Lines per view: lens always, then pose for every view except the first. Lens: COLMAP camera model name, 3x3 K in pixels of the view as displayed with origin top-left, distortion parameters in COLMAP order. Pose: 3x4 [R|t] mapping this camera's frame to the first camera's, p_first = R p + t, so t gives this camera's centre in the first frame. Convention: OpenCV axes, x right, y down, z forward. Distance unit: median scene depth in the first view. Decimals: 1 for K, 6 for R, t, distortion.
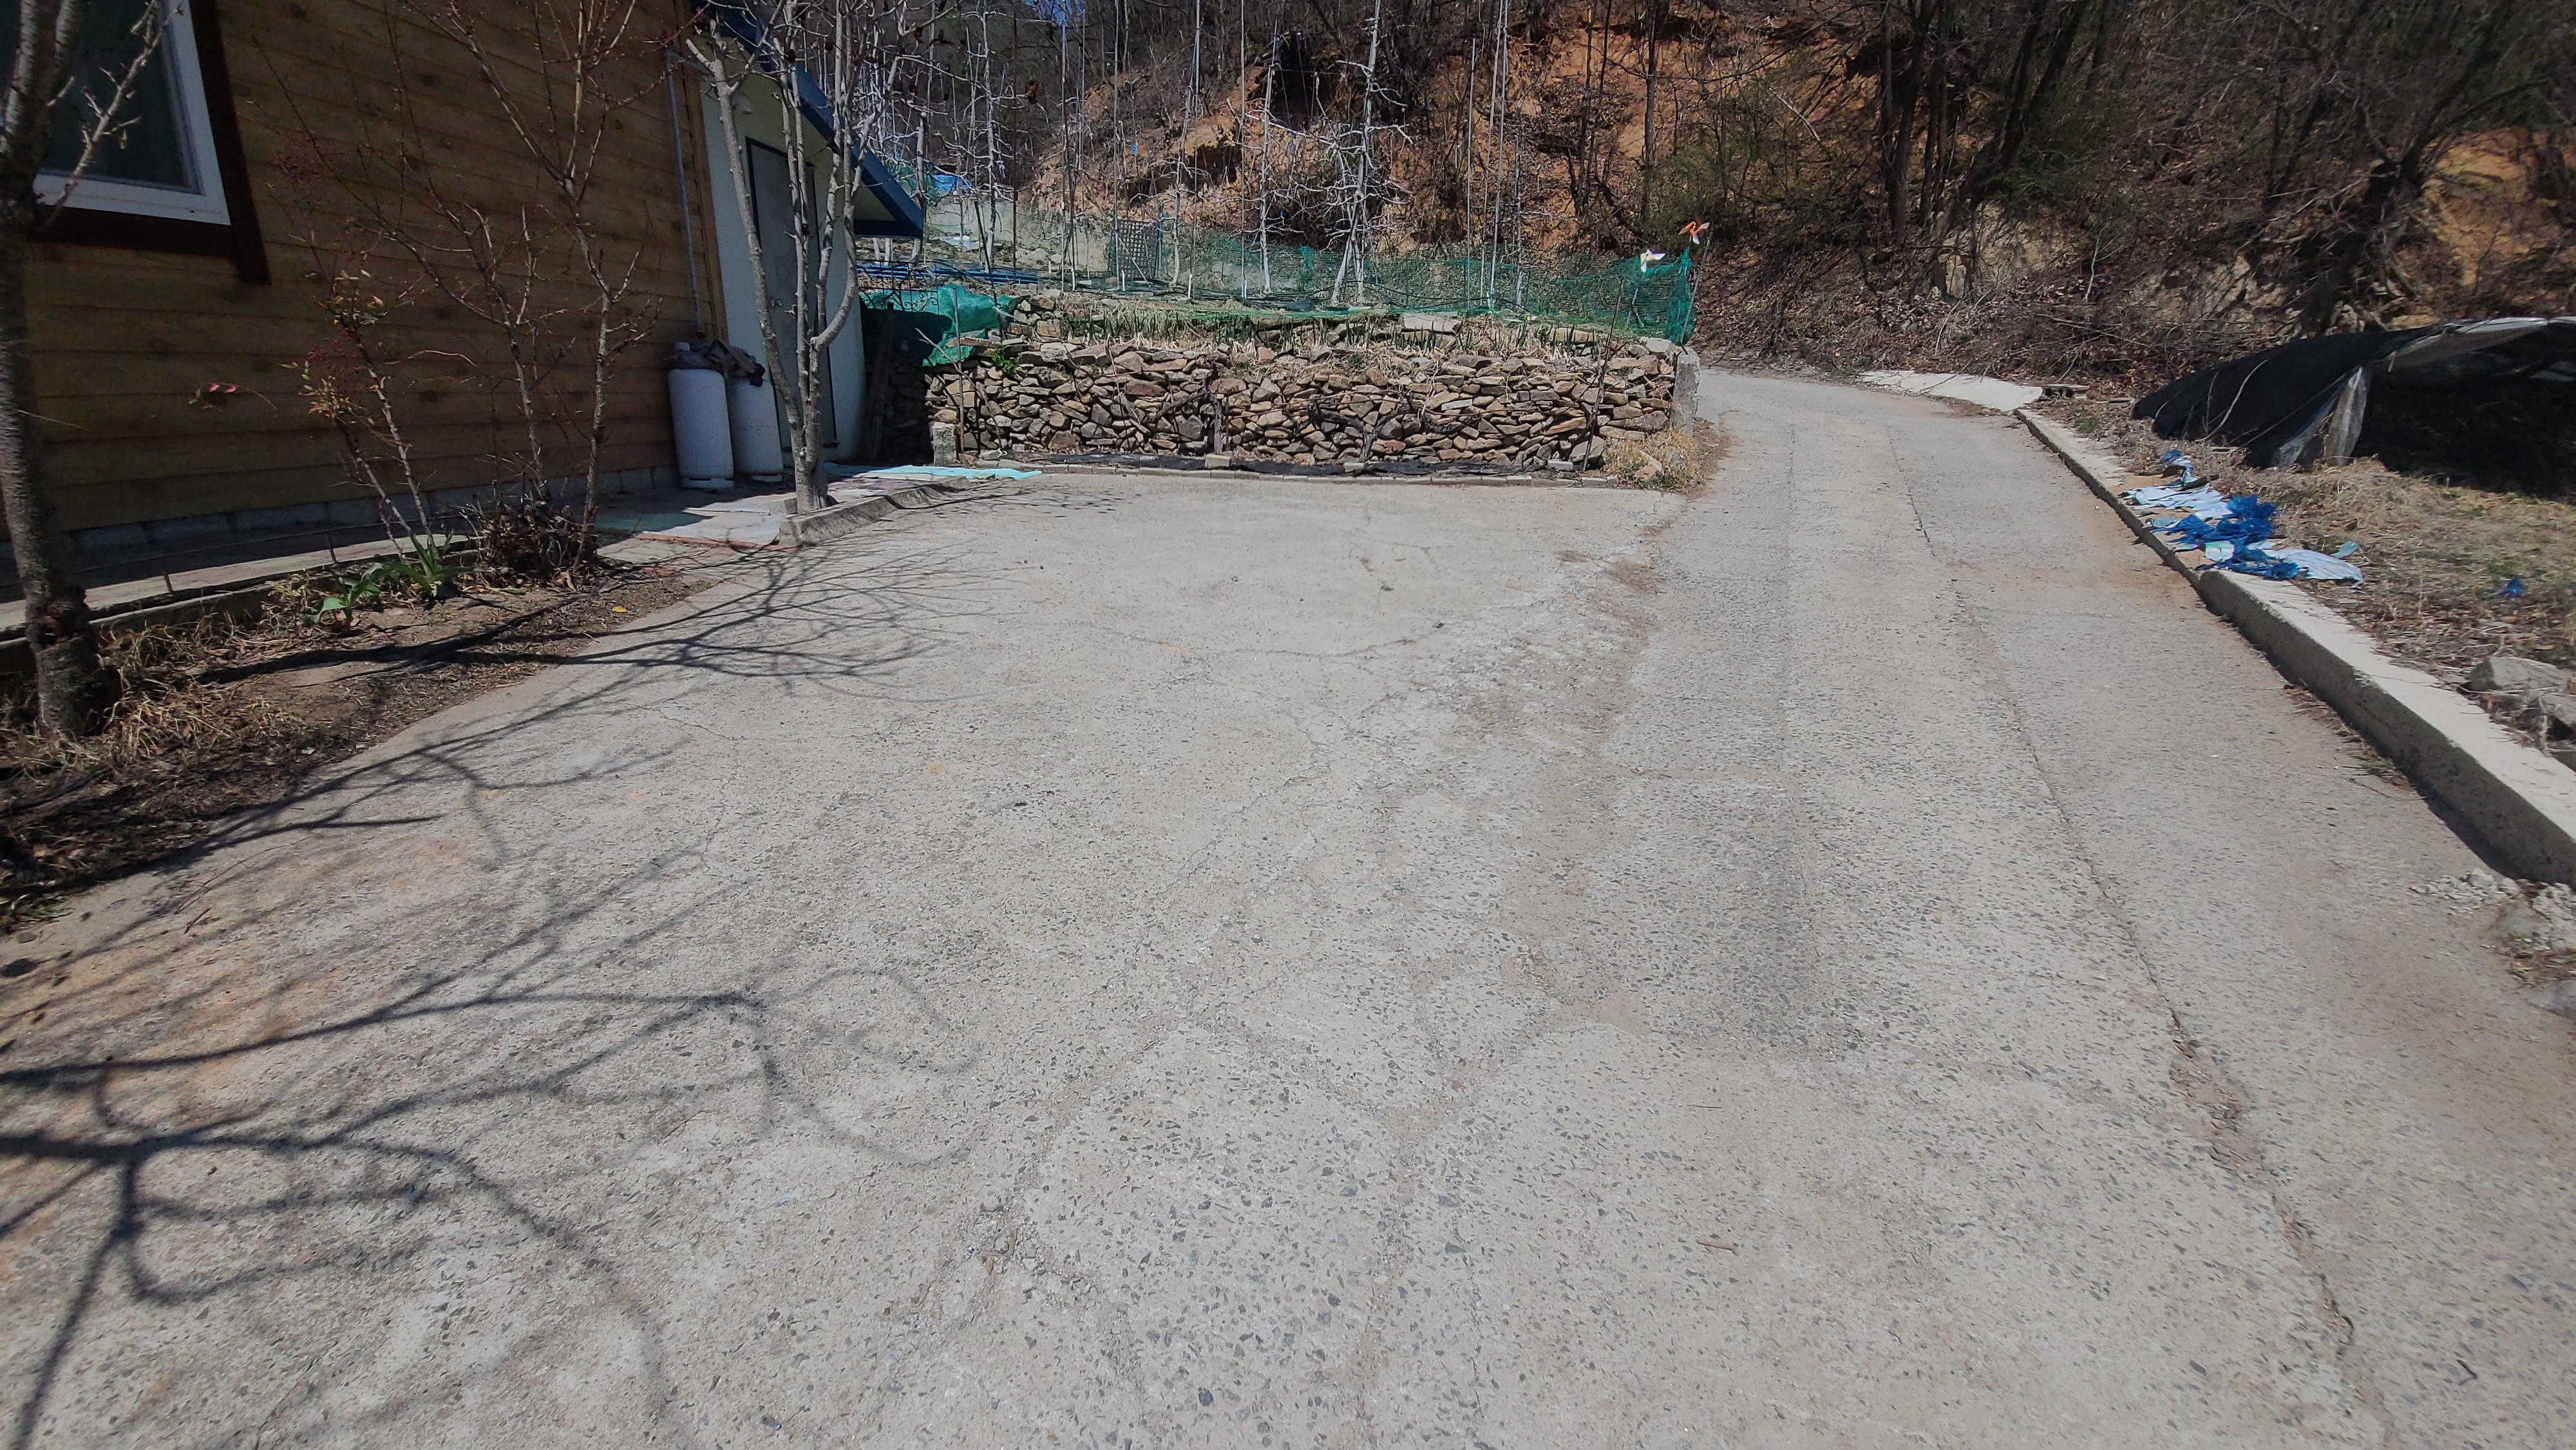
lens RADIAL K [[1055.9, 0, 1274.1], [0, 1055.9, 726.6], [0, 0, 1]] dist [-0.002114, -0.001895]
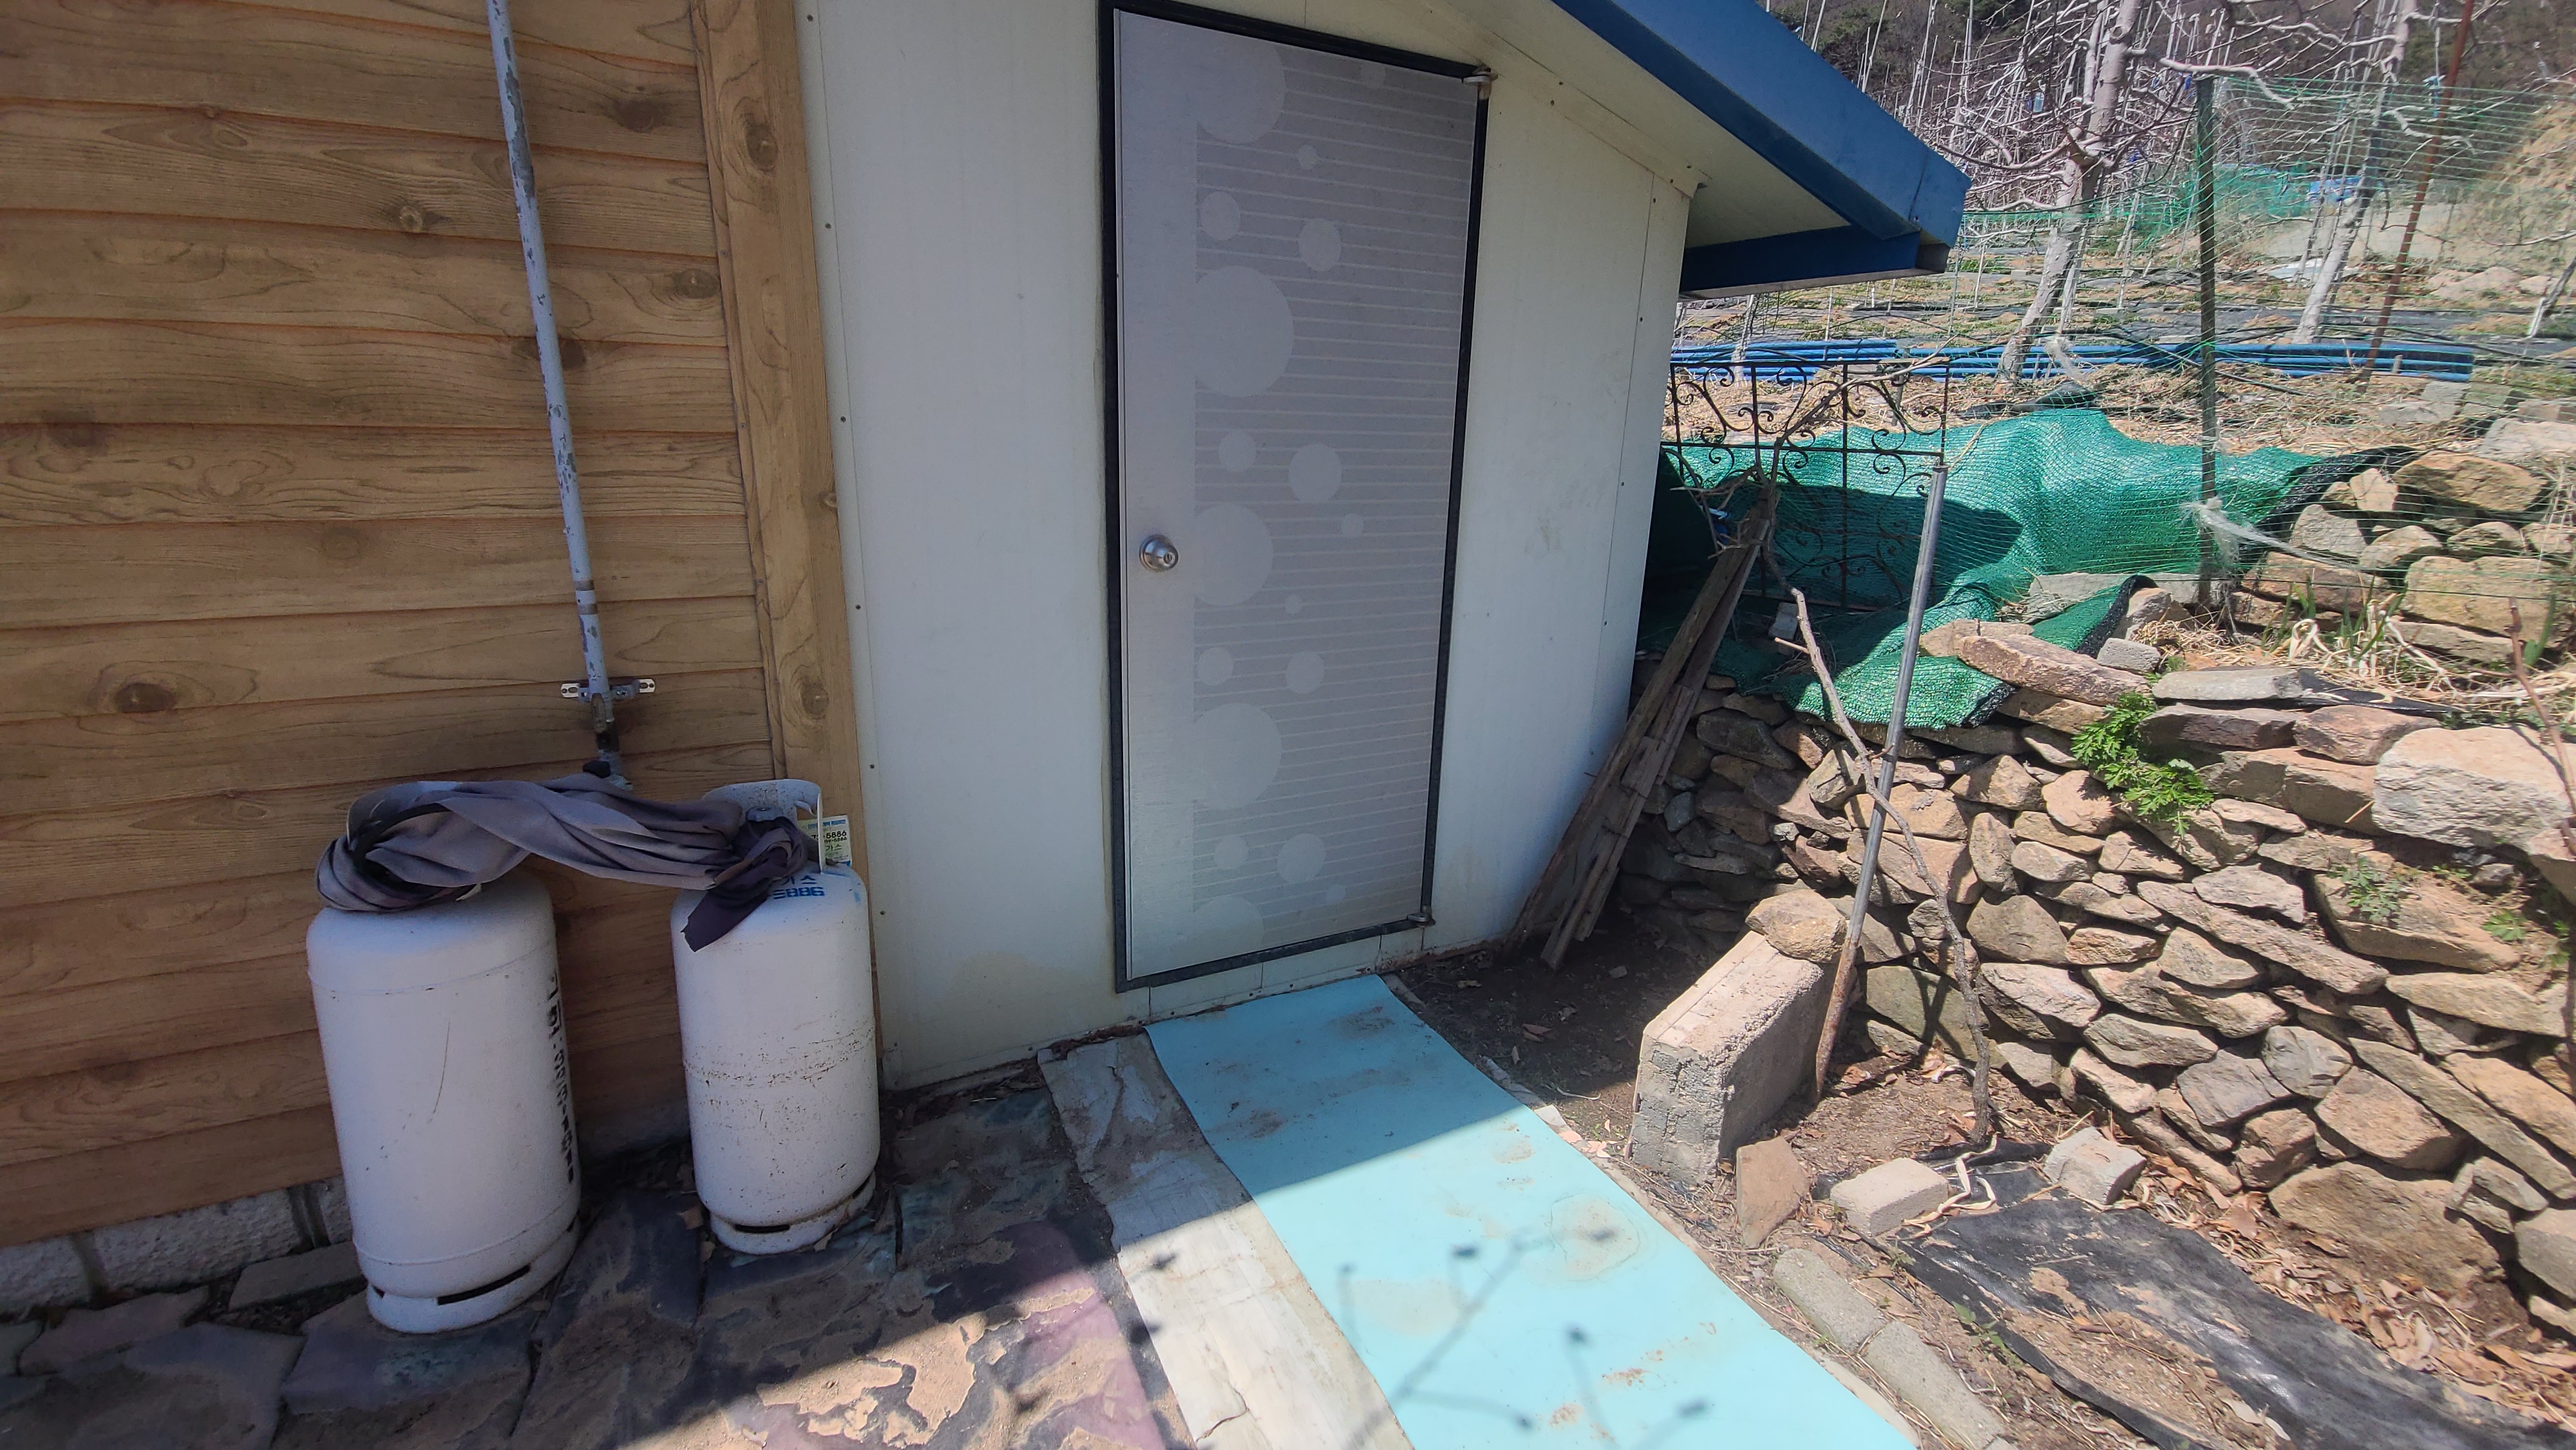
lens RADIAL K [[1055.9, 0, 1274.1], [0, 1055.9, 710.2], [0, 0, 1]] dist [-0.002114, -0.001895]
pose [[0.520242, 0.213100, -0.827004, -0.168011], [-0.271637, 0.959368, 0.076329, -0.324049], [0.809667, 0.184935, 0.556990, 0.721828]]
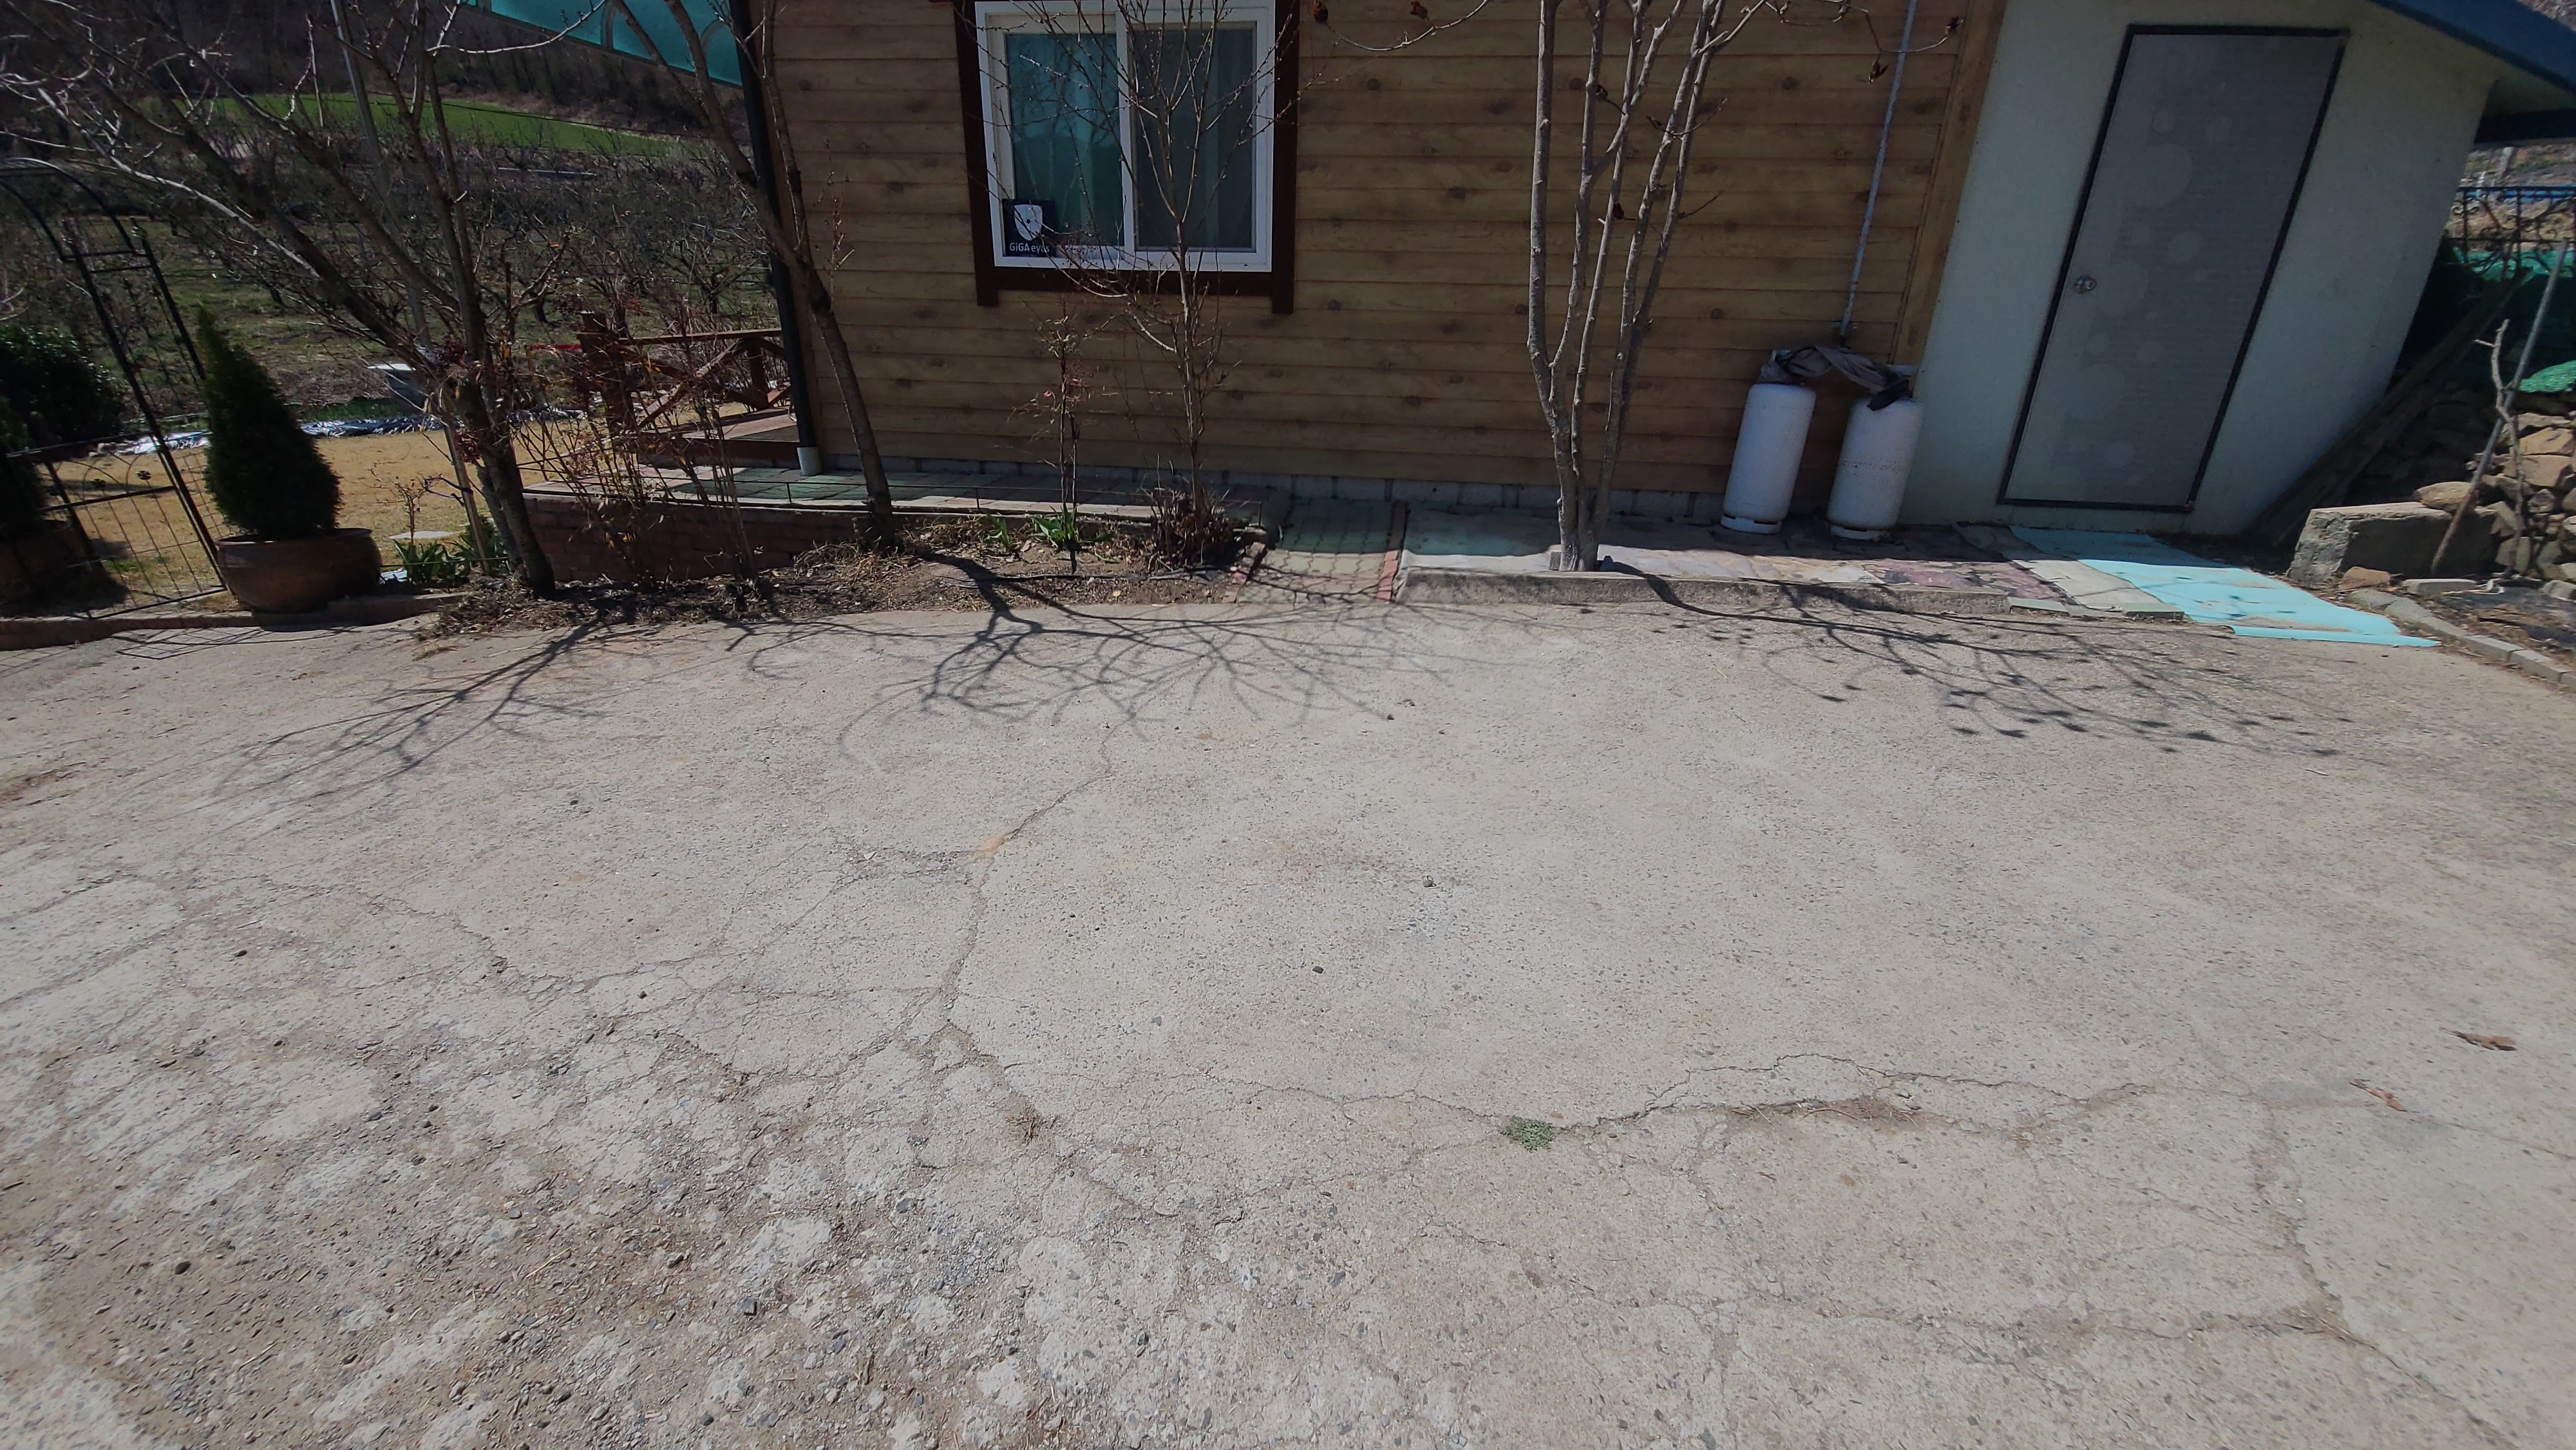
lens RADIAL K [[1055.9, 0, 1264.6], [0, 1055.9, 722.4], [0, 0, 1]] dist [-0.002114, -0.001895]
pose [[-0.074301, 0.356085, -0.931495, 0.219324], [-0.320585, 0.875966, 0.360430, -0.196536], [0.944301, 0.325403, 0.049070, 0.481064]]
